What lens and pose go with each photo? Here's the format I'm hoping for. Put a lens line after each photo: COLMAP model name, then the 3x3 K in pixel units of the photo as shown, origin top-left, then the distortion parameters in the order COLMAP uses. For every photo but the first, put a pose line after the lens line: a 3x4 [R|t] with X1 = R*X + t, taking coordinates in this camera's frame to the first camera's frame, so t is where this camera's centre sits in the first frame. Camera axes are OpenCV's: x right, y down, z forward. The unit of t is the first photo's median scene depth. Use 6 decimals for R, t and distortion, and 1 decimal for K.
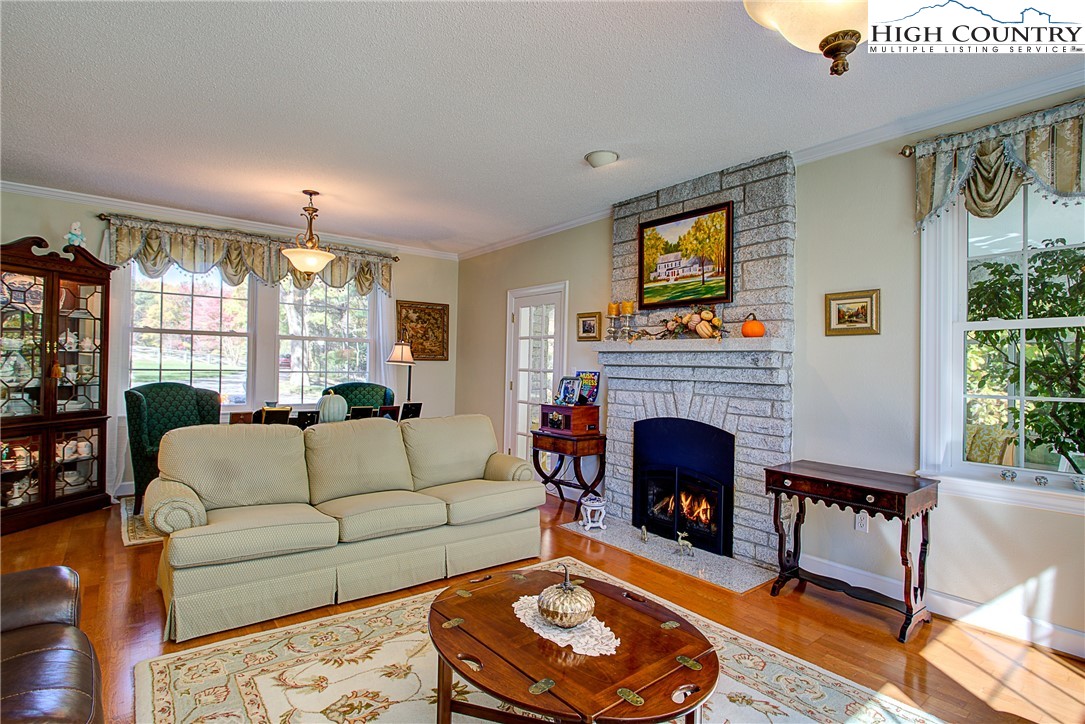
lens RADIAL K [[530.1, 0, 539.5], [0, 530.1, 360.8], [0, 0, 1]] dist [-0.013251, 0.003312]
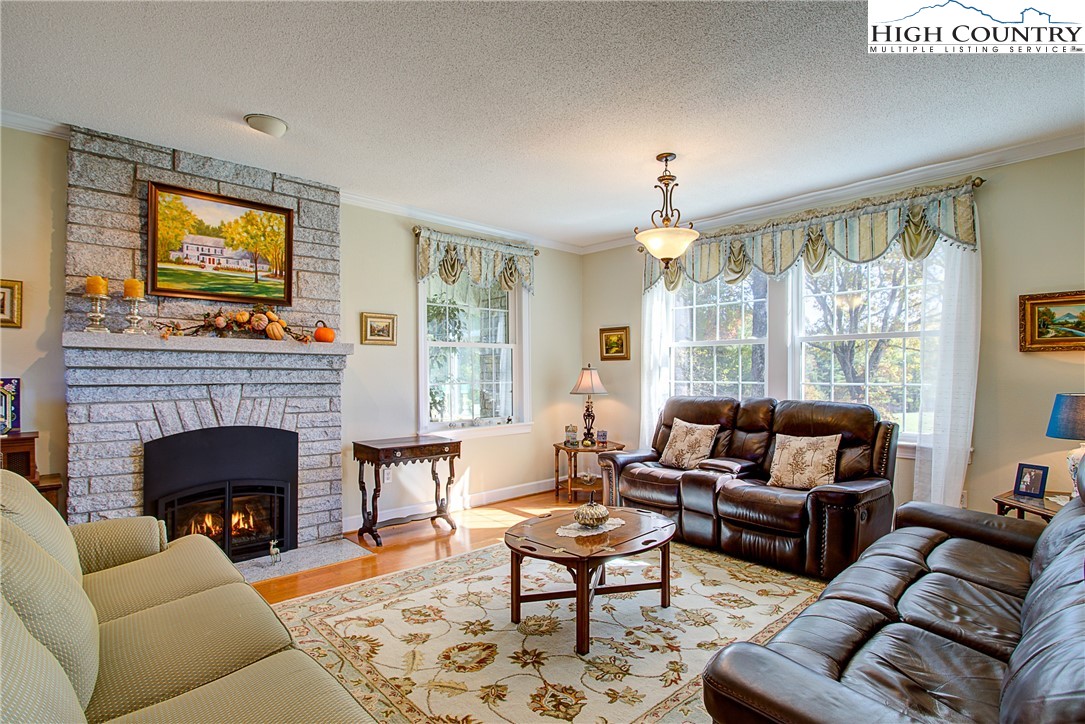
lens RADIAL K [[530.1, 0, 540.2], [0, 530.1, 369.6], [0, 0, 1]] dist [-0.013251, 0.003312]
pose [[-0.064498, -0.012006, 0.997846, -0.690374], [-0.010123, 0.999884, 0.011376, -0.002814], [-0.997866, -0.009367, -0.064612, 0.557851]]
